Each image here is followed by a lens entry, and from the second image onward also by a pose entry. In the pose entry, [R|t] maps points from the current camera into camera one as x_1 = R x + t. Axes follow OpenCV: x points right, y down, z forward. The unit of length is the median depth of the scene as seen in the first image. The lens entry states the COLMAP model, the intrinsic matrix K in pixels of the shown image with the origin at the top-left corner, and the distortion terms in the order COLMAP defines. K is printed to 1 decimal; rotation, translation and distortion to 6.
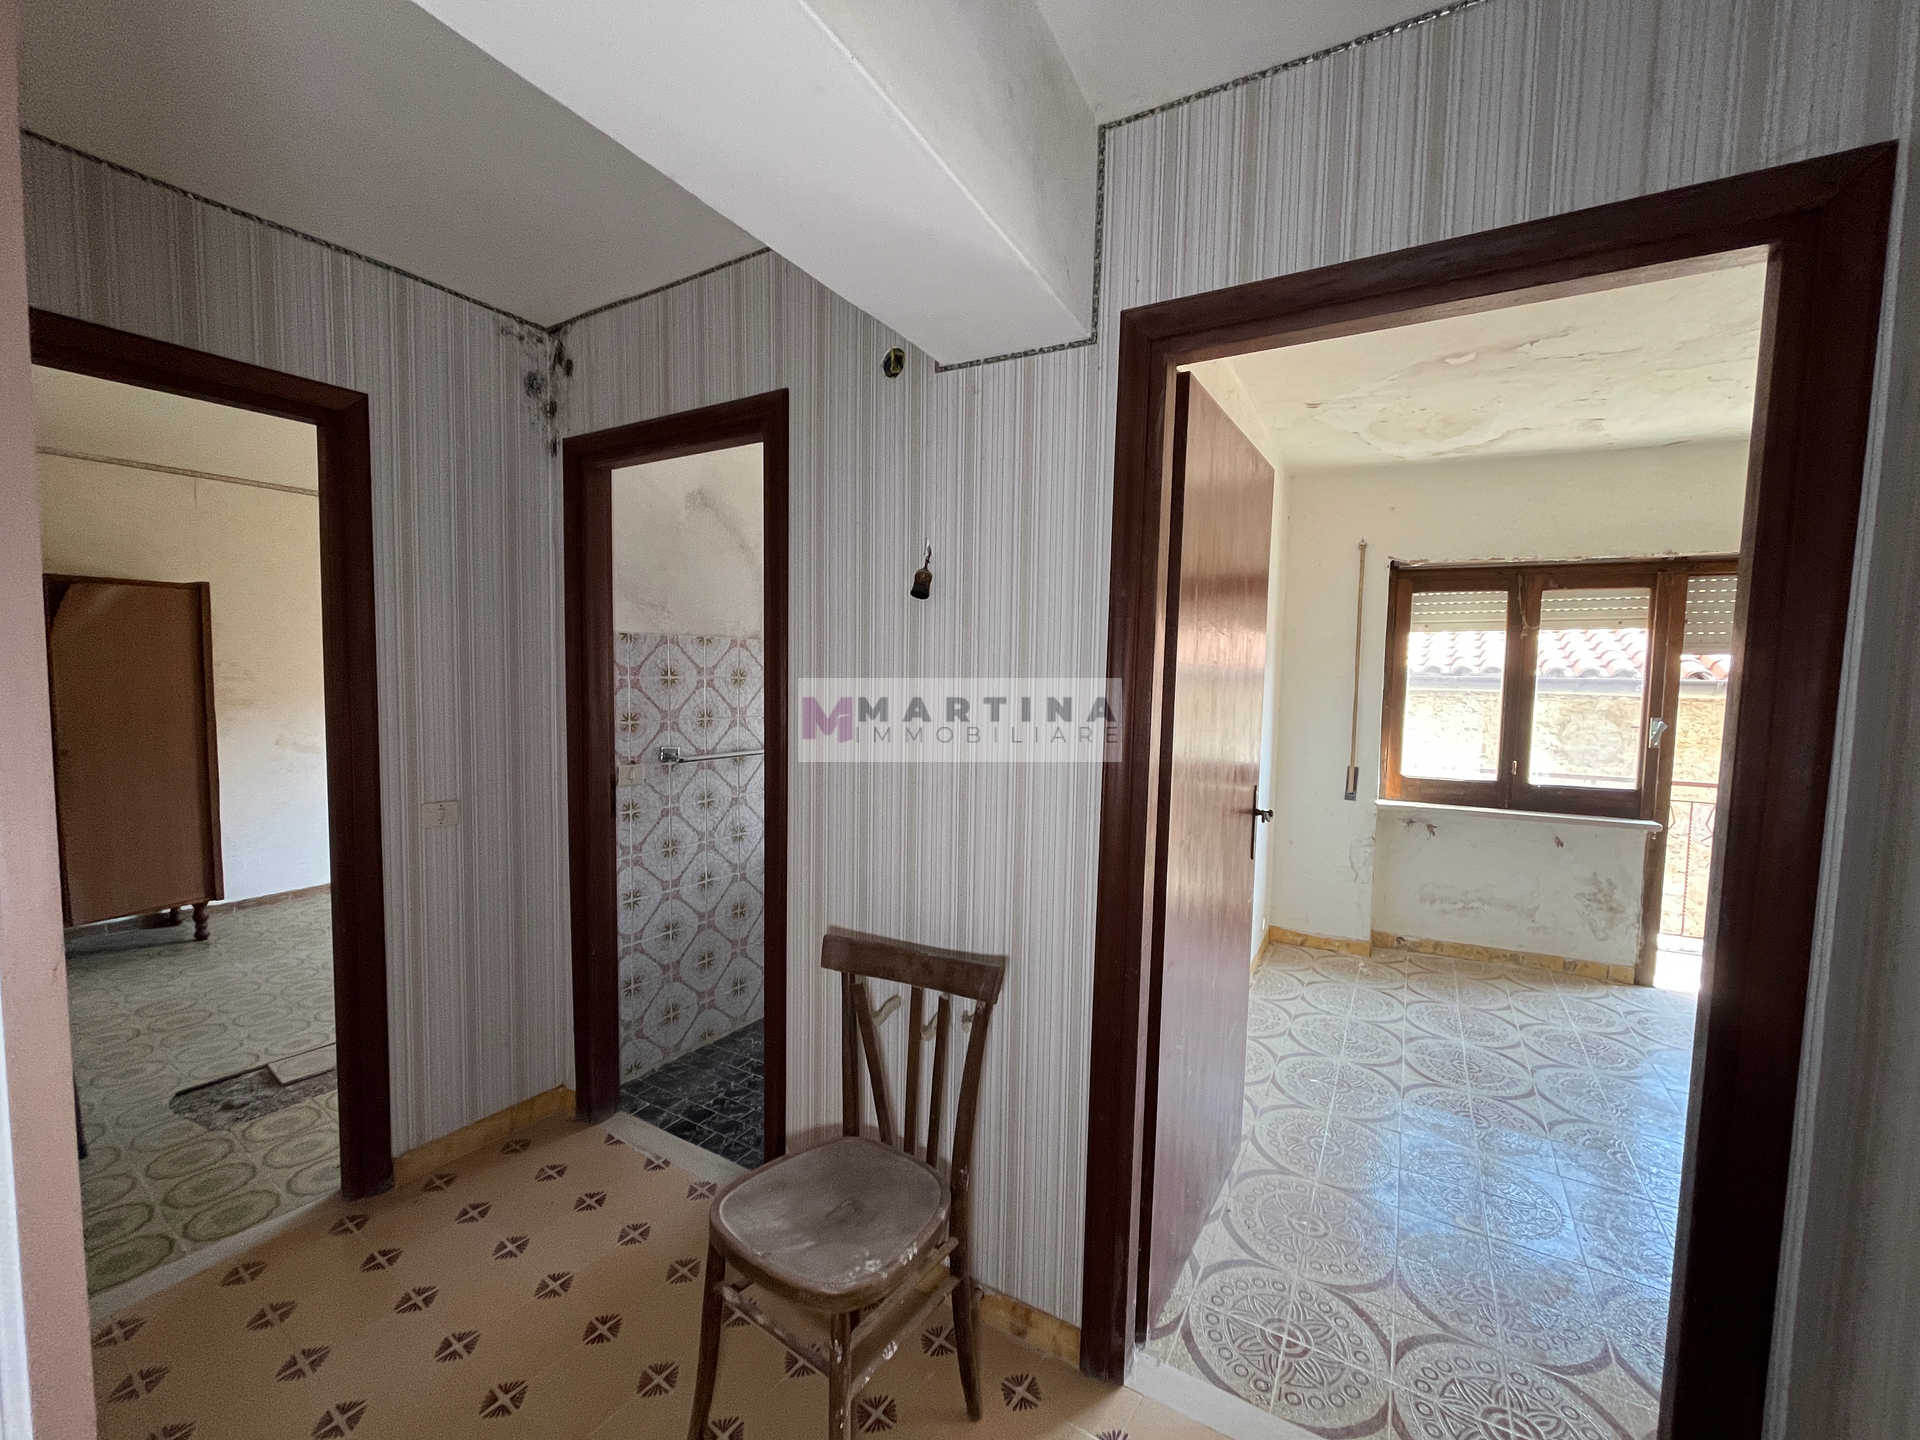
lens RADIAL K [[778.4, 0, 962.3], [0, 778.4, 718.3], [0, 0, 1]] dist [-0.003025, 0.000107]
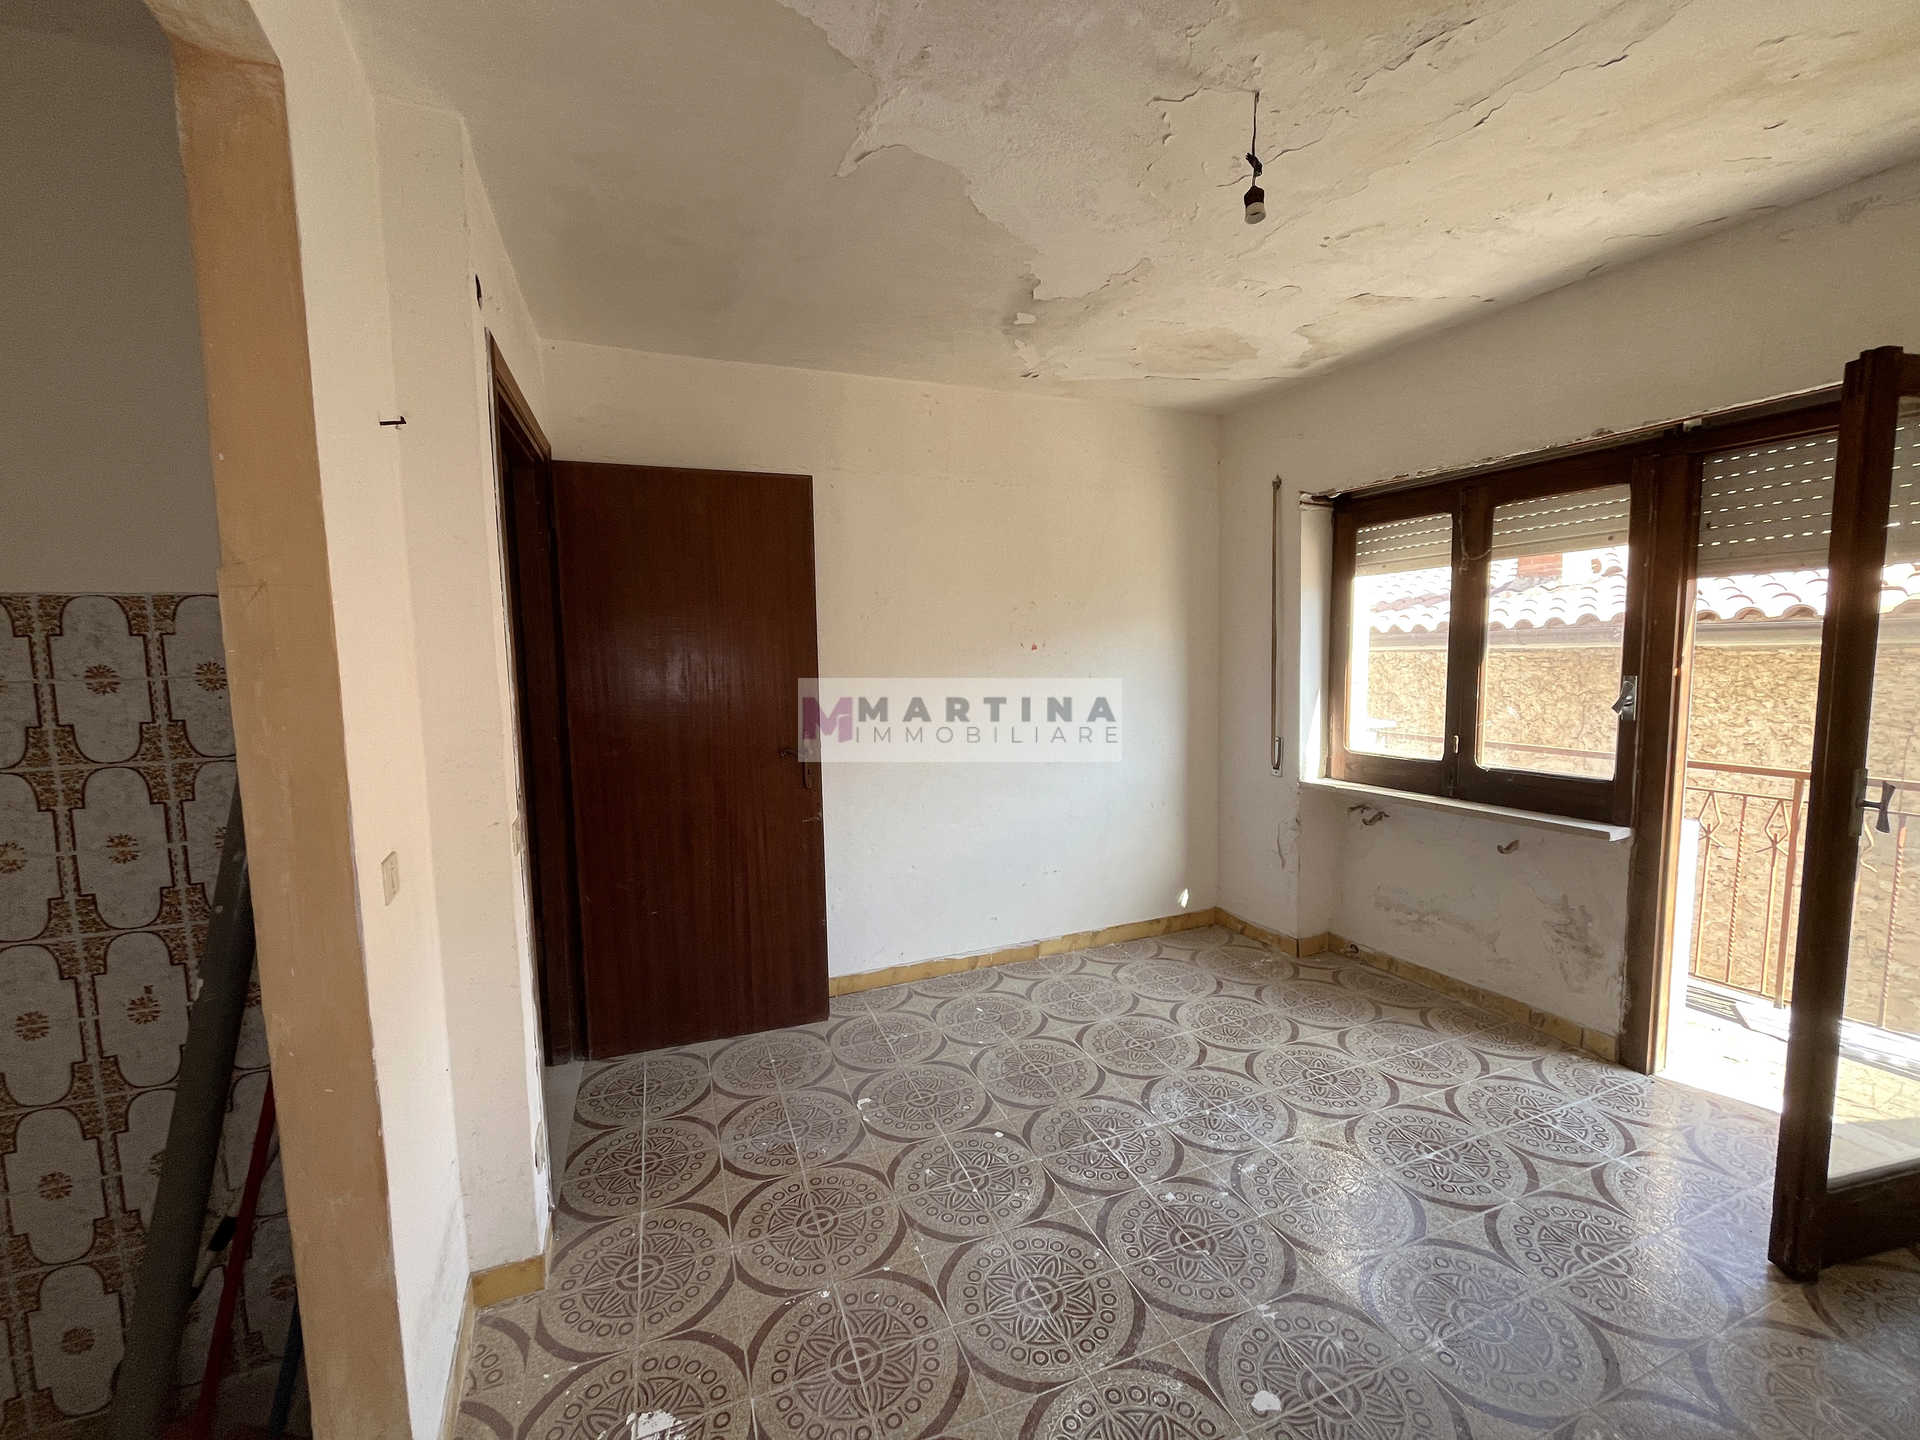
lens RADIAL K [[778.4, 0, 964.1], [0, 778.4, 725.4], [0, 0, 1]] dist [-0.003025, 0.000107]
pose [[0.783271, 0.025278, -0.621166, 0.818771], [-0.003000, 0.999315, 0.036884, 0.017619], [0.621673, -0.027026, 0.782810, 0.101466]]
